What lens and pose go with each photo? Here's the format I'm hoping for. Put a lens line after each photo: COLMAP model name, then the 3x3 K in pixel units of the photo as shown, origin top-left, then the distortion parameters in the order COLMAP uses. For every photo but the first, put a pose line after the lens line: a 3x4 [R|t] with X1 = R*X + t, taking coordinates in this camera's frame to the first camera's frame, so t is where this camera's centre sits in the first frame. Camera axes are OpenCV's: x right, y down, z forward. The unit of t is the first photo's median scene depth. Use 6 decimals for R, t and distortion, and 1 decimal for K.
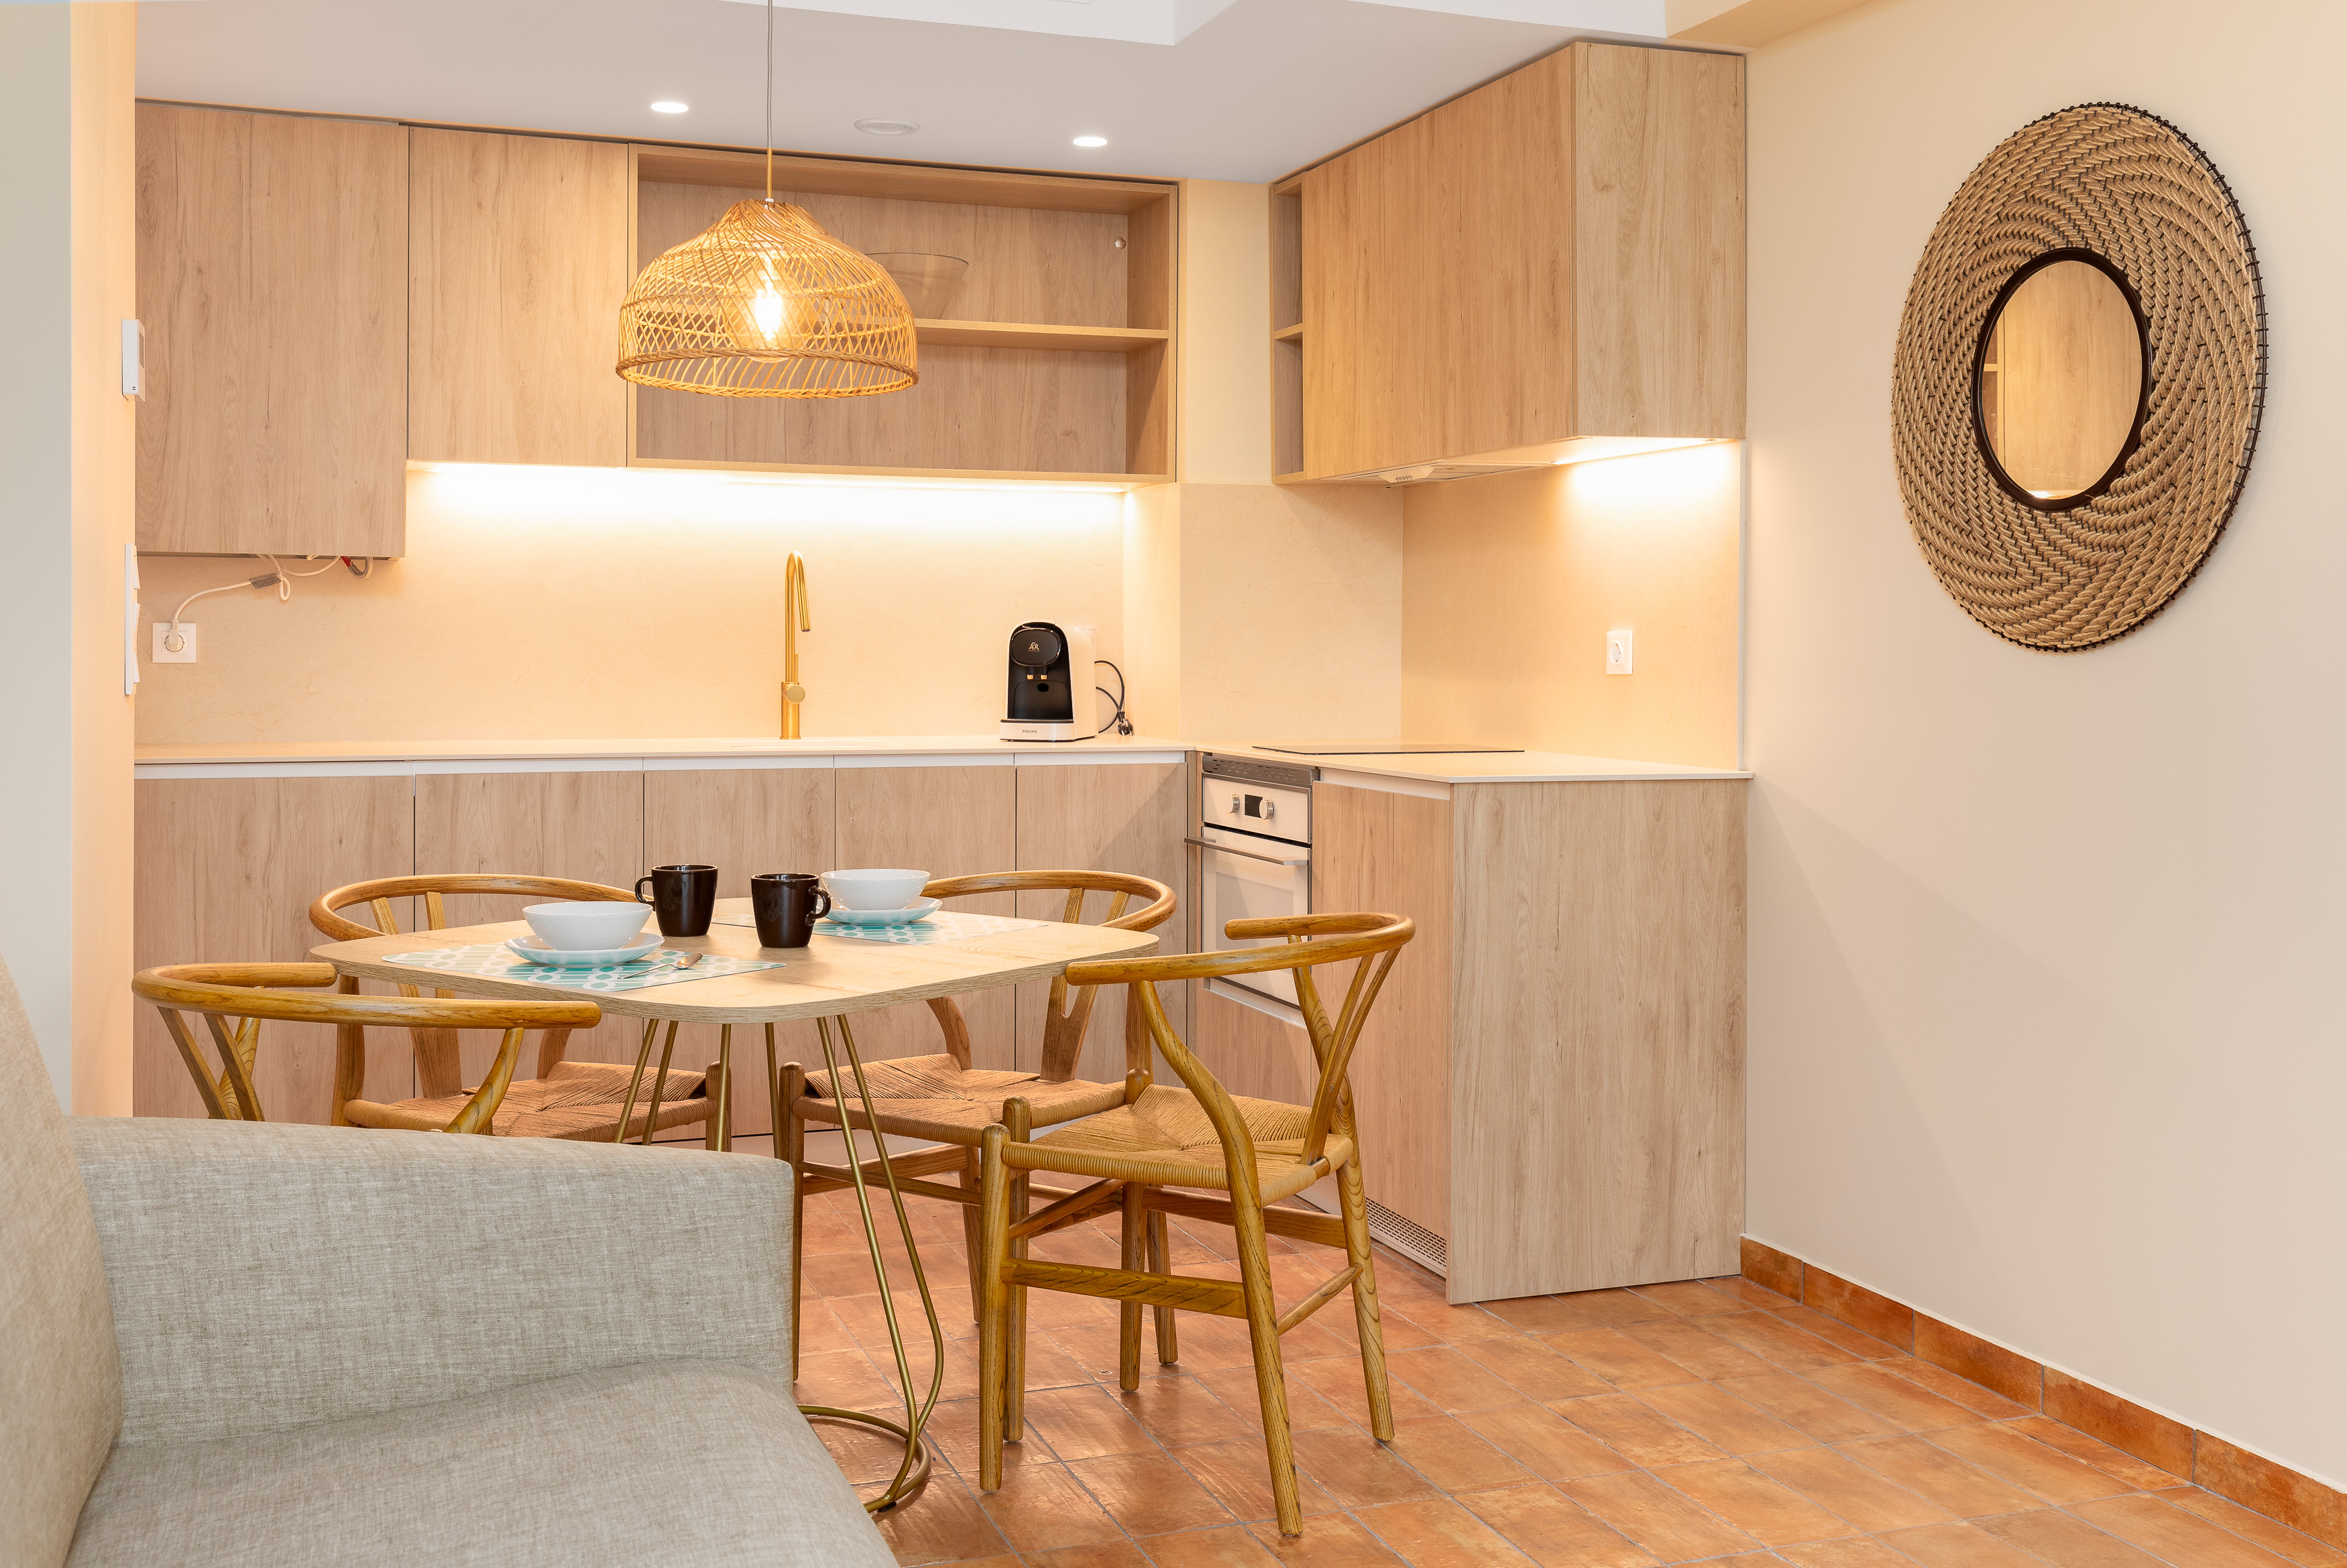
lens RADIAL K [[2329.3, 0, 1199.3], [0, 2329.3, 666.9], [0, 0, 1]] dist [0.012857, -0.013910]
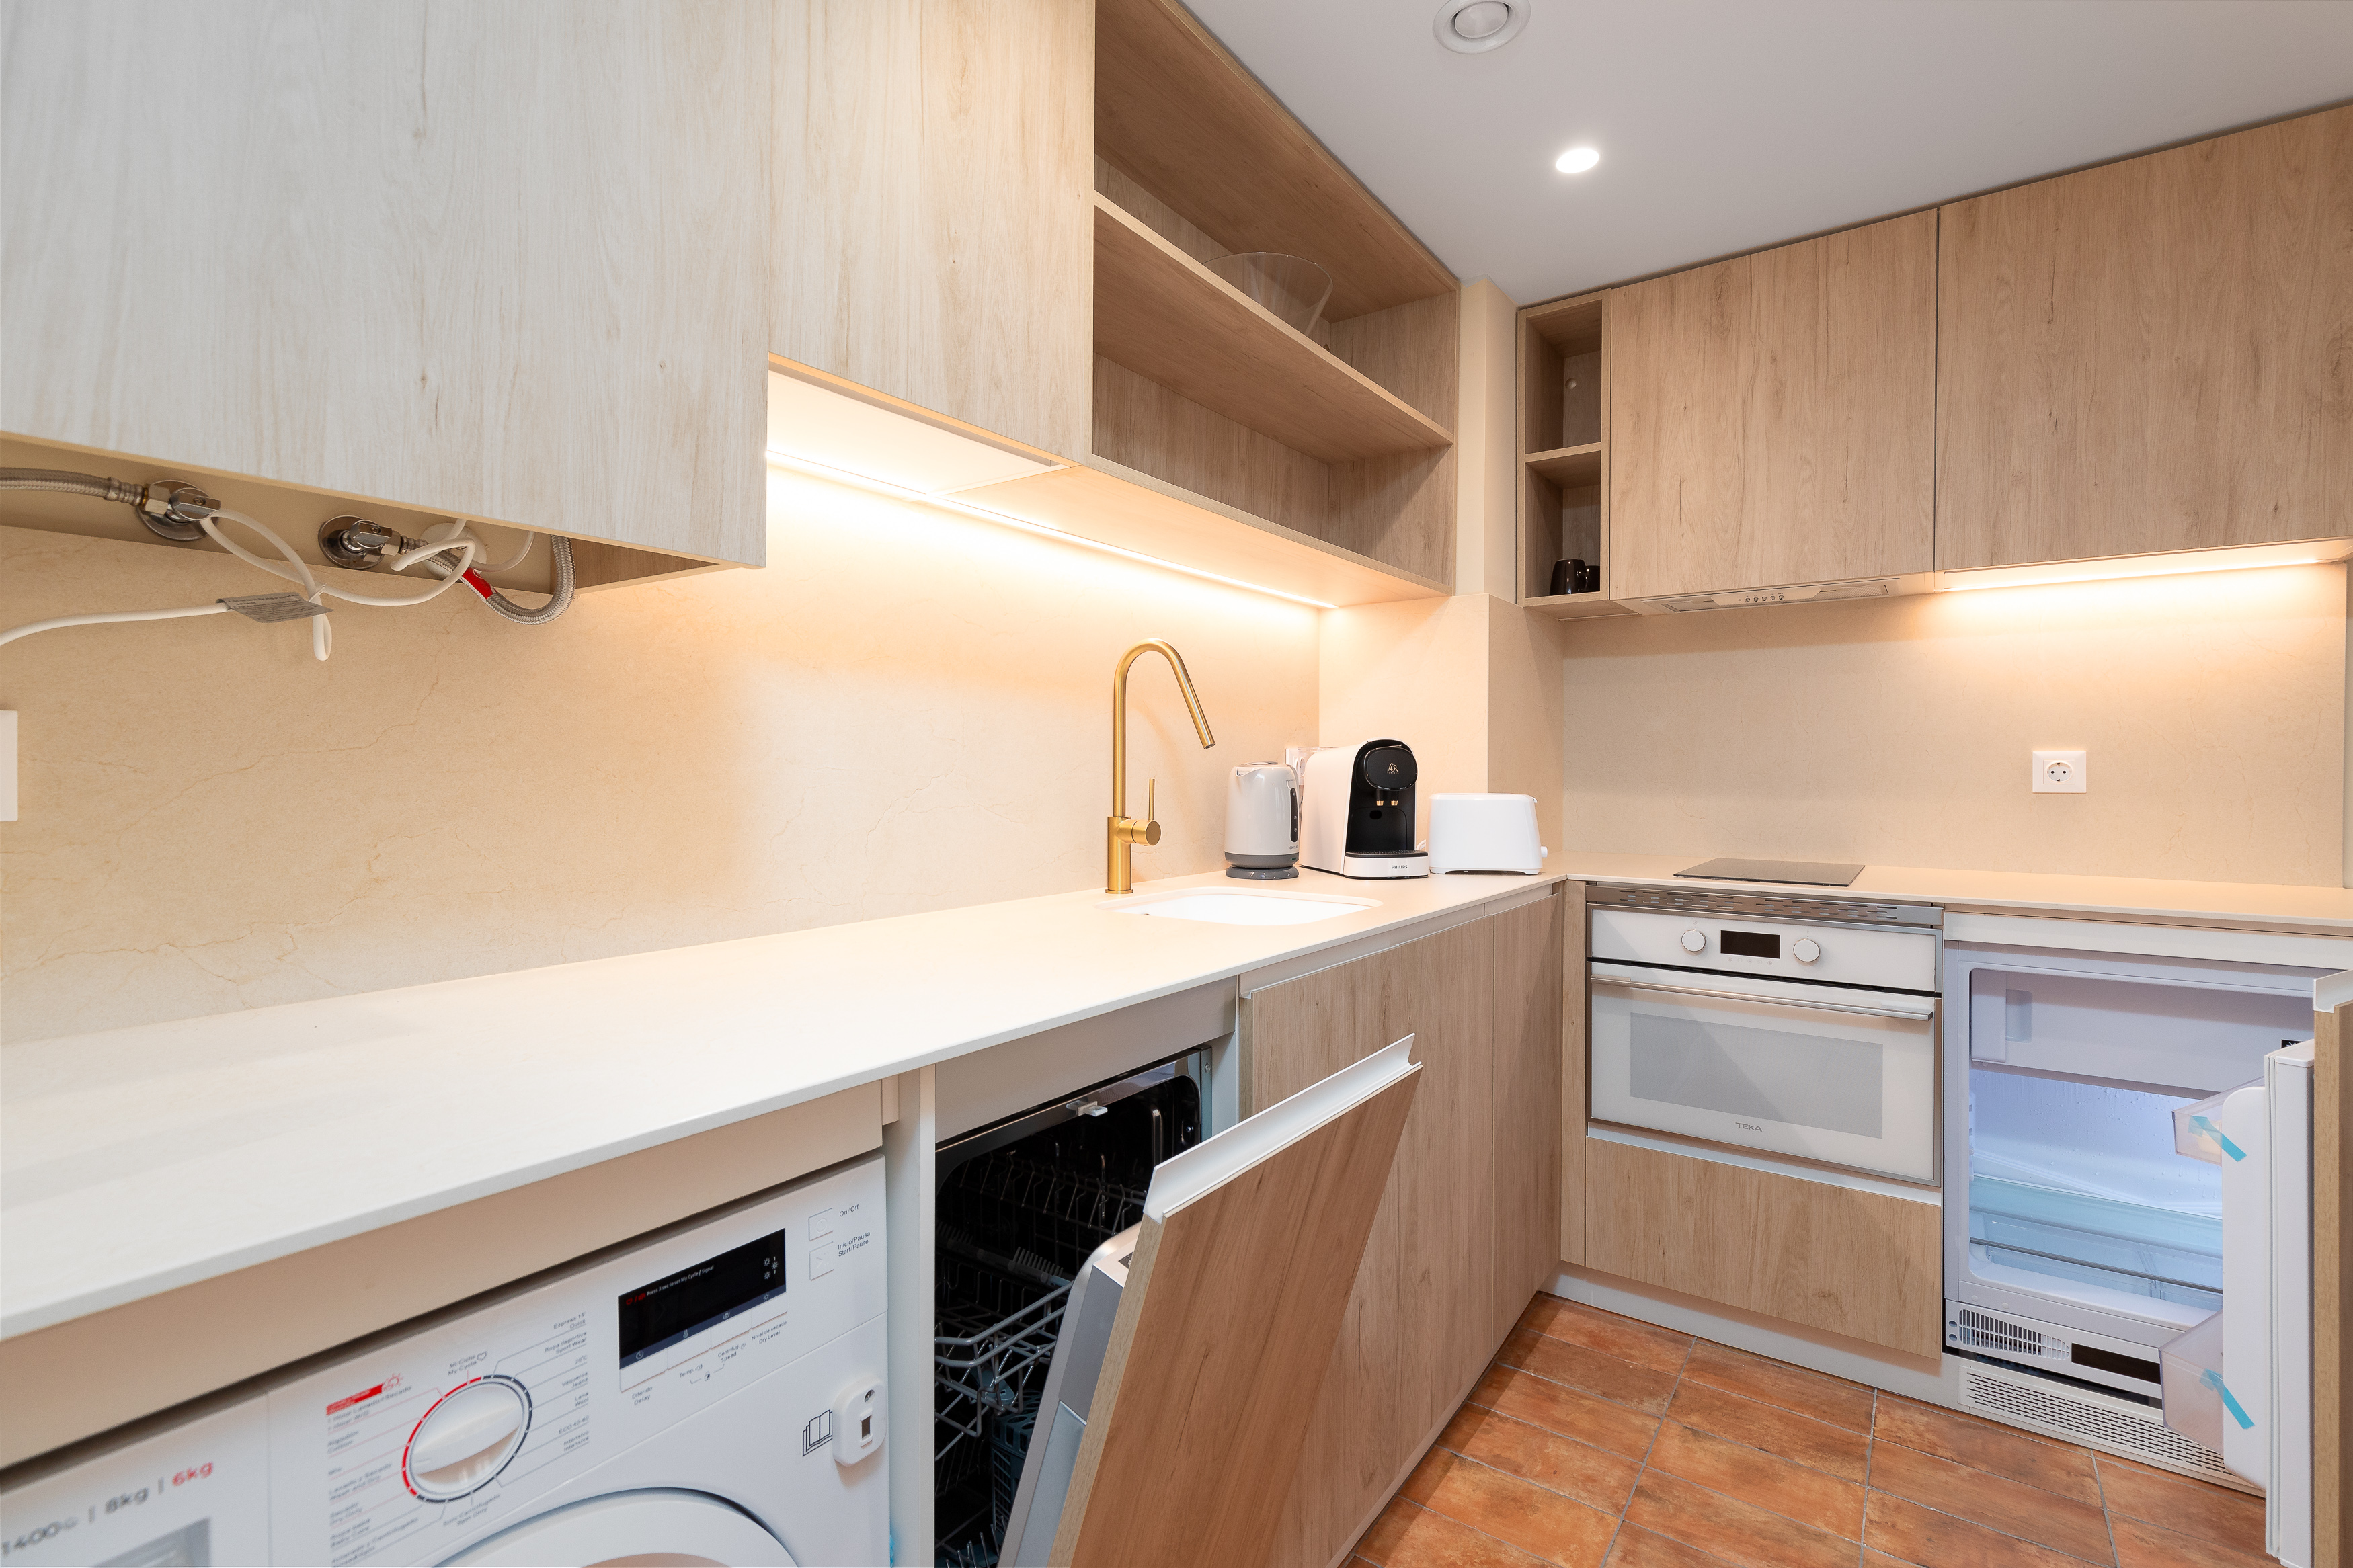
lens RADIAL K [[1058.1, 0, 1189.9], [0, 1058.1, 775.3], [0, 0, 1]] dist [0.008966, -0.000739]
pose [[0.820453, -0.006992, 0.571671, -0.453553], [0.007740, 0.999969, 0.001121, -0.008875], [-0.571662, 0.003505, 0.820482, 0.921579]]
